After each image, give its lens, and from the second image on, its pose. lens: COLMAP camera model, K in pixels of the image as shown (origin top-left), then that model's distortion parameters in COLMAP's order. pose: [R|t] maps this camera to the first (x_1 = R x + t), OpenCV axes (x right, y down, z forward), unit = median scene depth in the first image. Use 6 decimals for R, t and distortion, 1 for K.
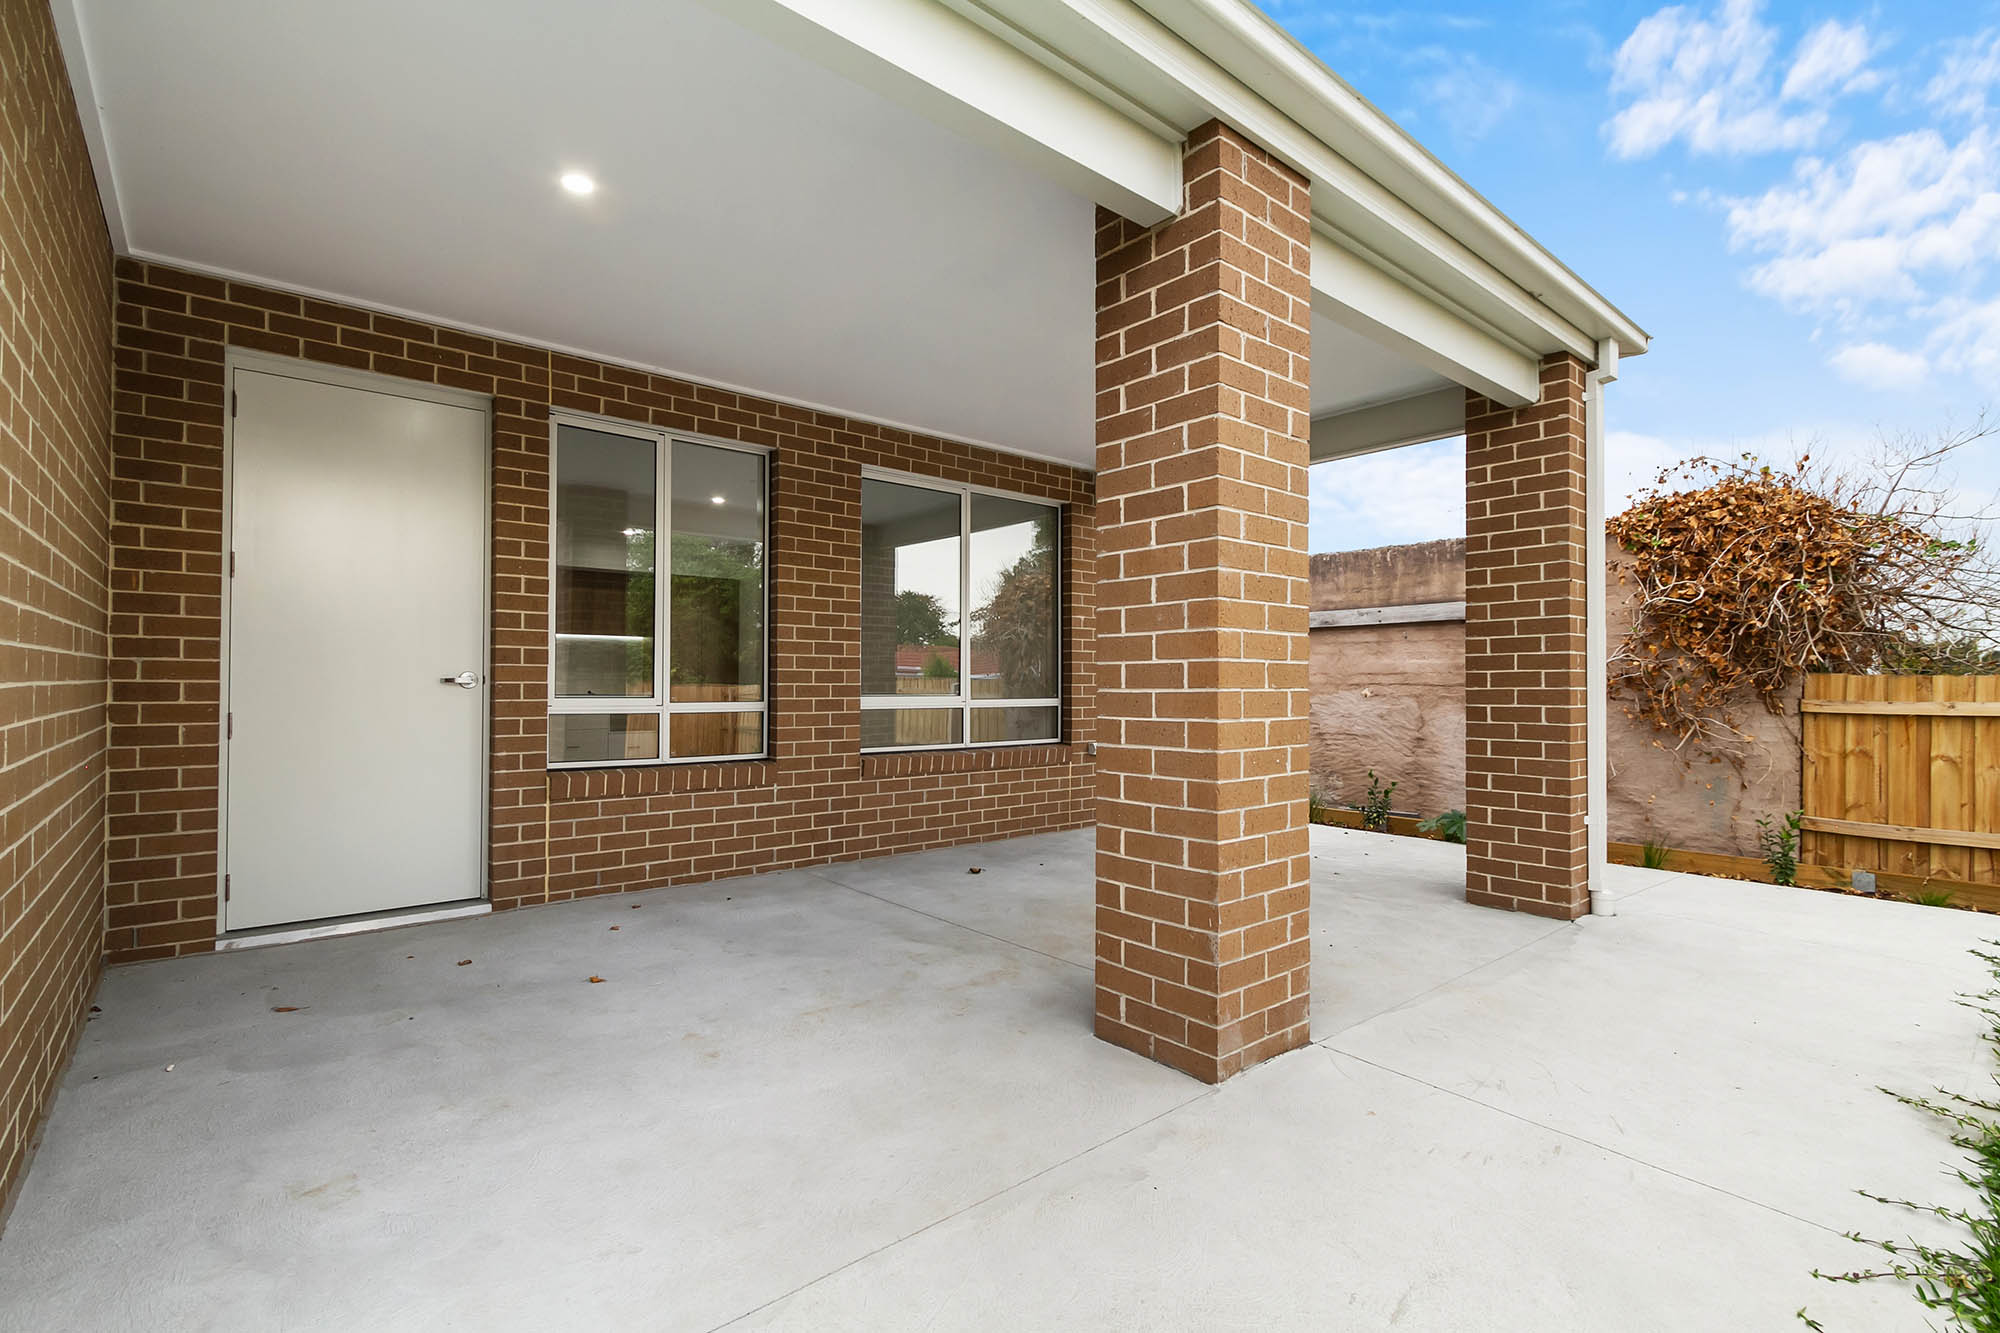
lens RADIAL K [[916.8, 0, 999.9], [0, 916.8, 676.1], [0, 0, 1]] dist [0.002061, -0.000235]
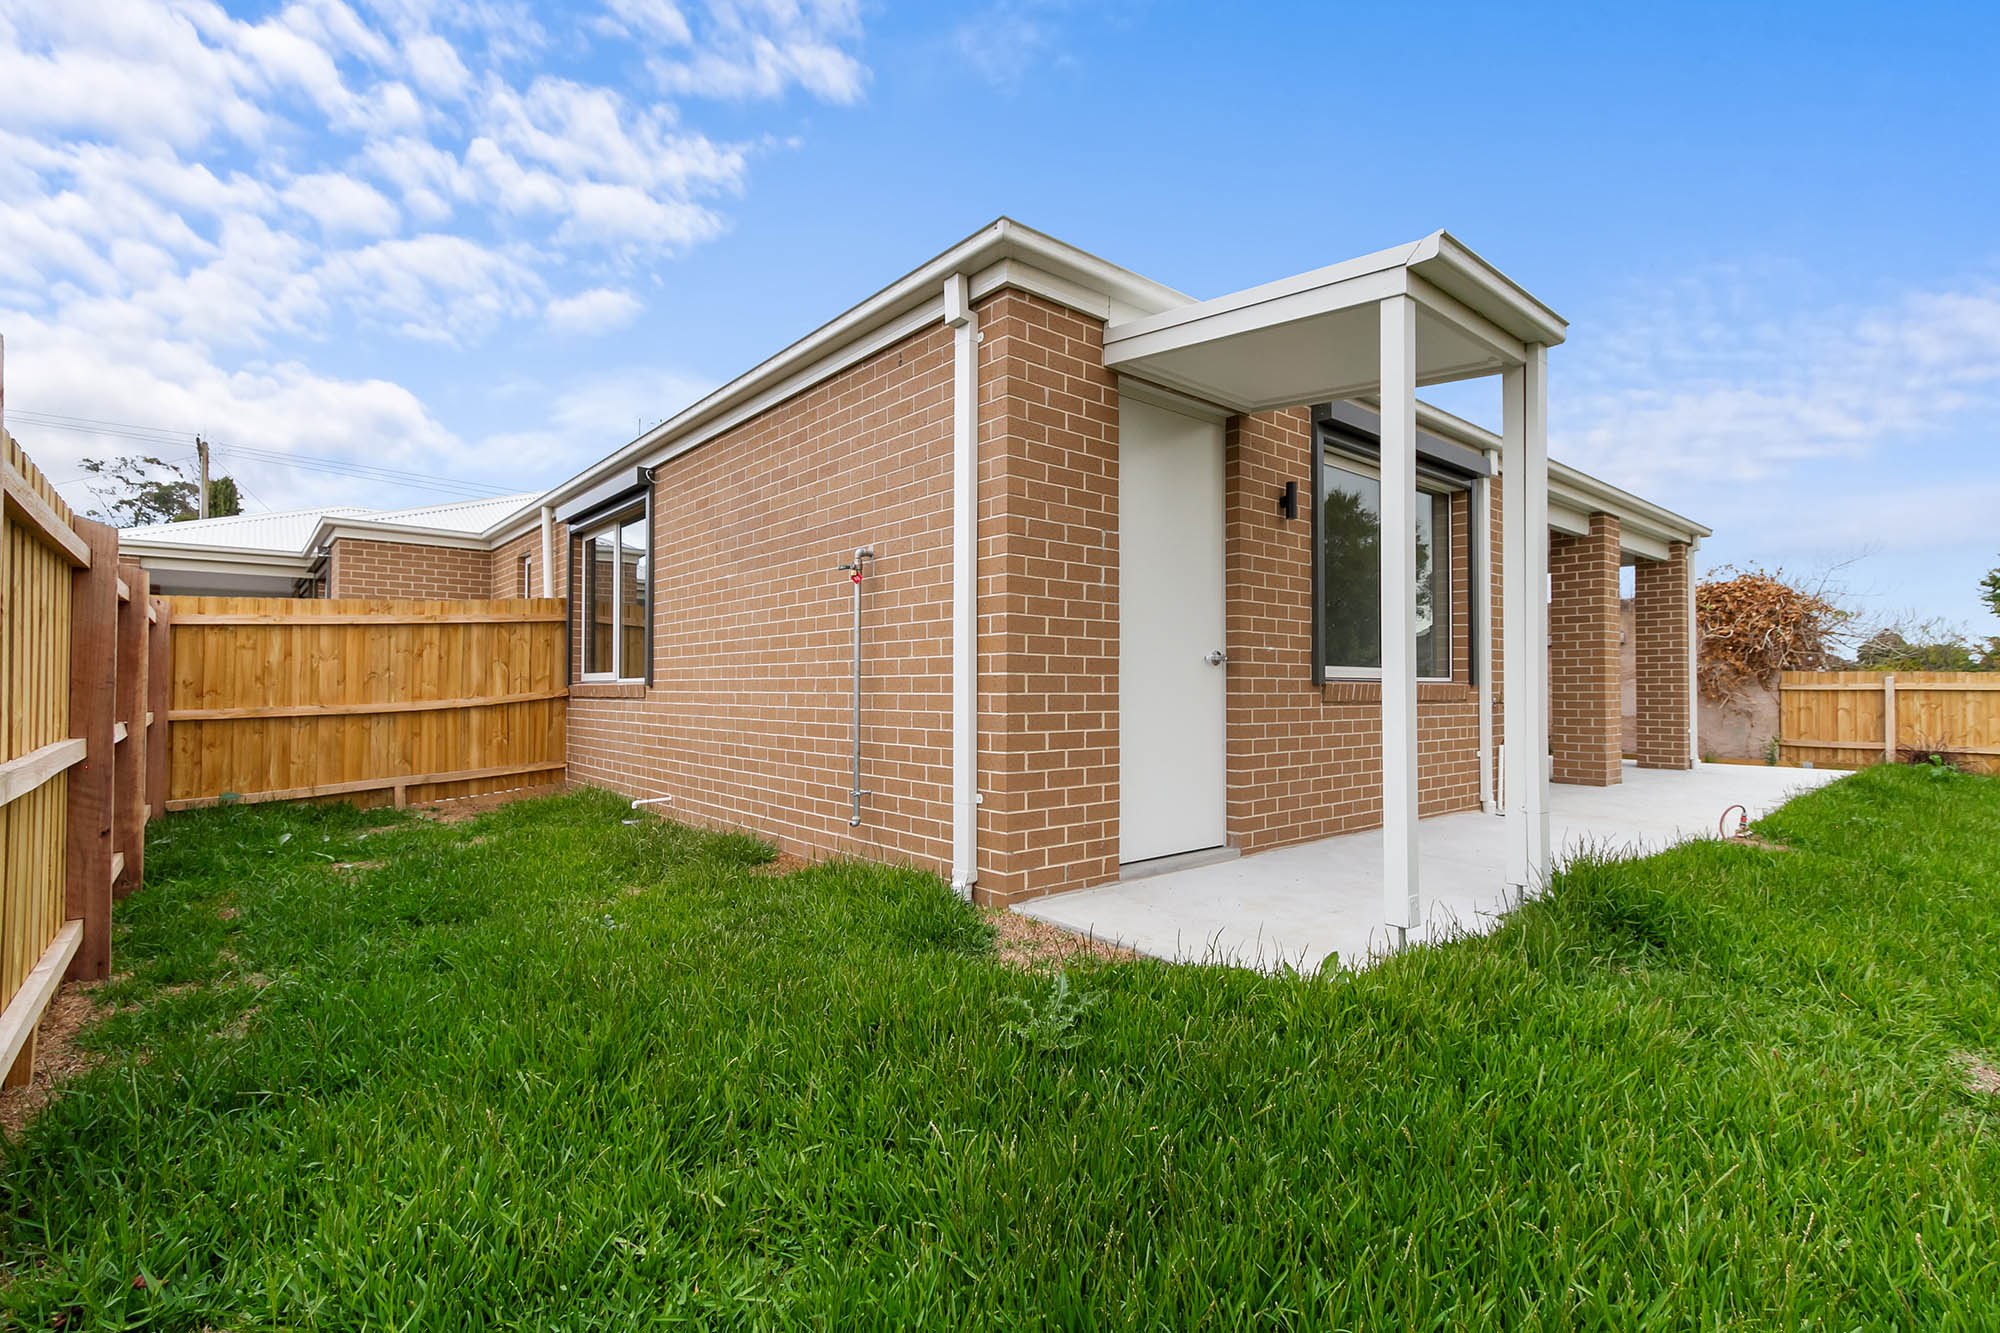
lens RADIAL K [[916.8, 0, 1000.4], [0, 916.8, 674.7], [0, 0, 1]] dist [0.002061, -0.000235]
pose [[0.999996, -0.002887, -0.000133, -0.948441], [0.002886, 0.999974, -0.006585, 0.014611], [0.000152, 0.006585, 0.999978, -1.147901]]
